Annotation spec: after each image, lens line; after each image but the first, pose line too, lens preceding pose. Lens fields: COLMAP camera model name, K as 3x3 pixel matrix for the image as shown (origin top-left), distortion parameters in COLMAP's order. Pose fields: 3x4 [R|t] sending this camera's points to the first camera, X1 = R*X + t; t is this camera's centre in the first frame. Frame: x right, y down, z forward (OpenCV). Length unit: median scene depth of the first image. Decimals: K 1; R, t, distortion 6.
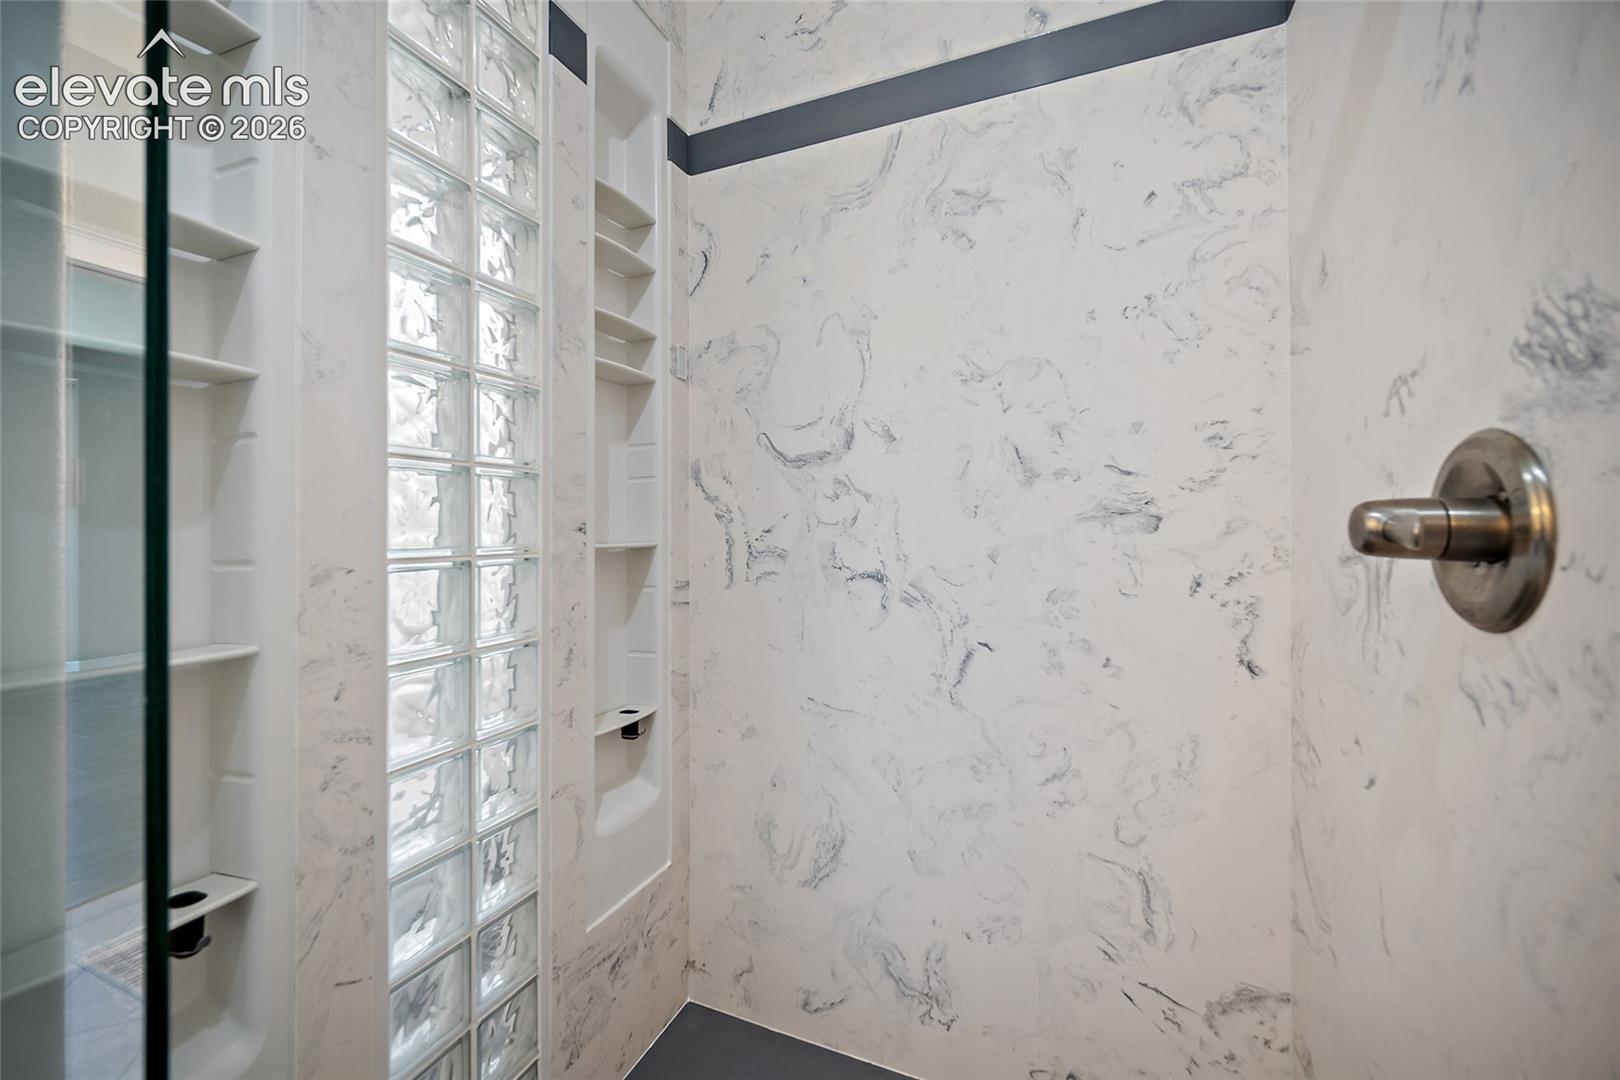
lens RADIAL K [[646.2, 0, 812.0], [0, 646.2, 524.6], [0, 0, 1]] dist [-0.001155, 0.000073]
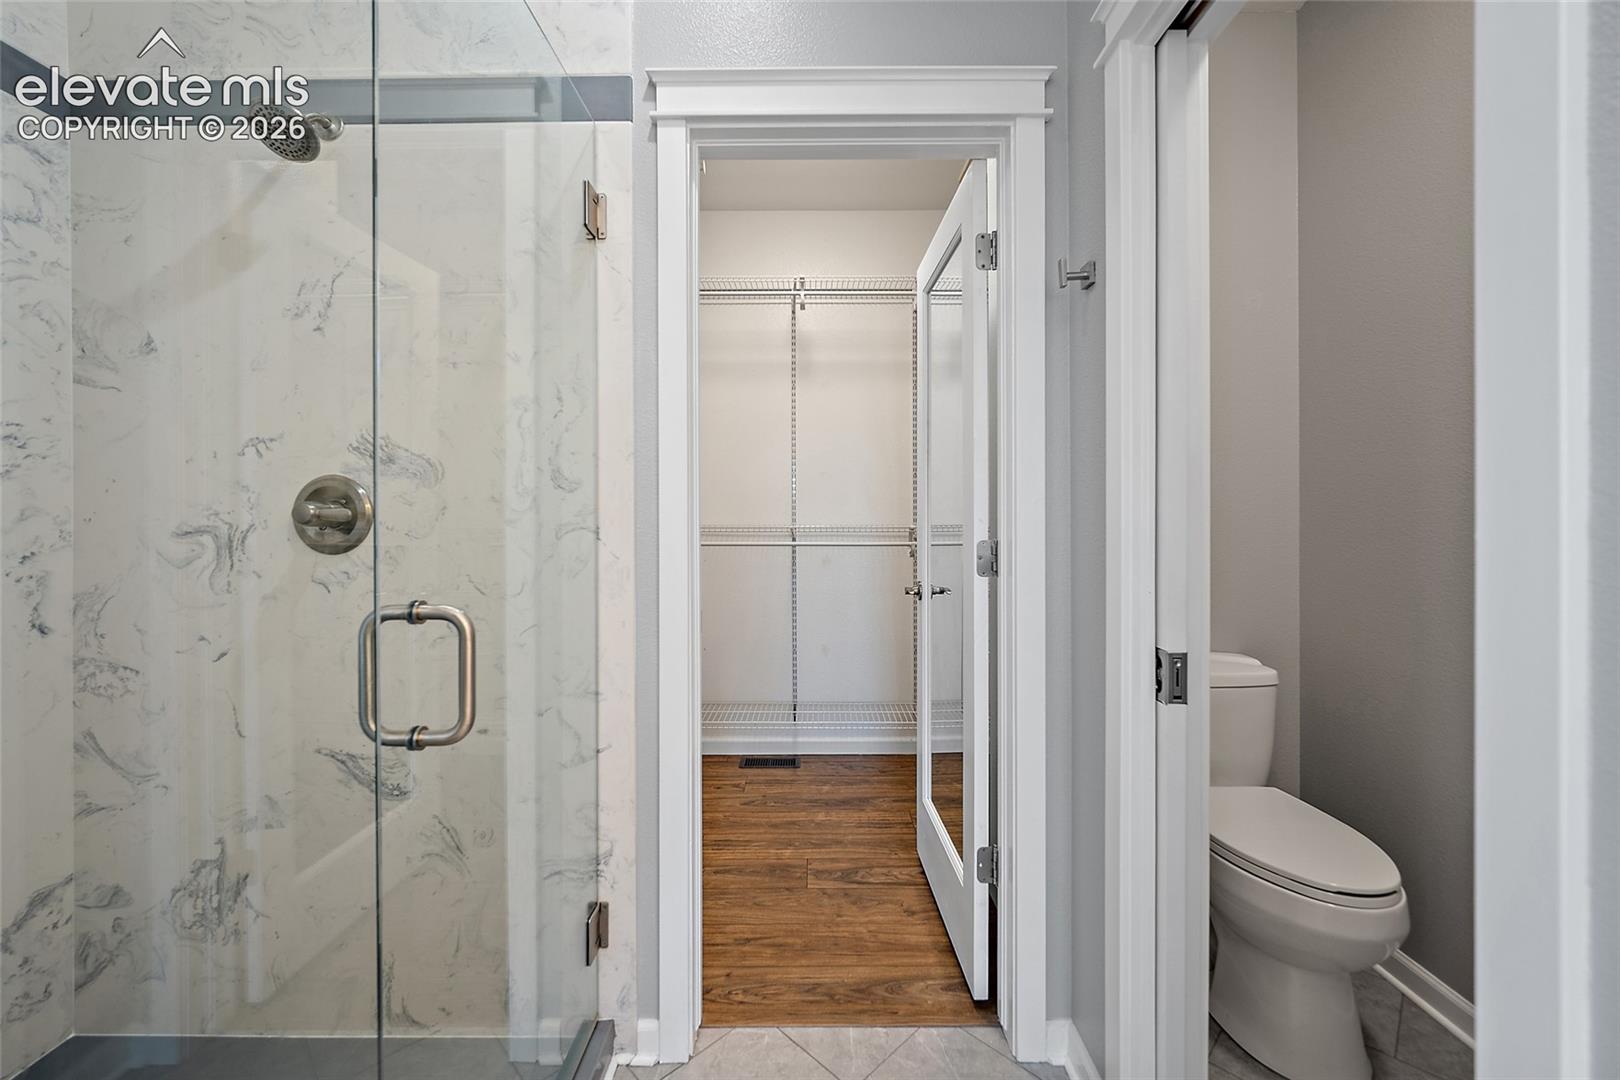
lens RADIAL K [[646.2, 0, 812.0], [0, 646.2, 524.6], [0, 0, 1]] dist [-0.001155, 0.000073]
pose [[-0.390297, -0.007242, 0.920661, -1.018327], [-0.000105, 0.999969, 0.007821, 0.013409], [-0.920689, 0.002956, -0.390285, 0.131814]]
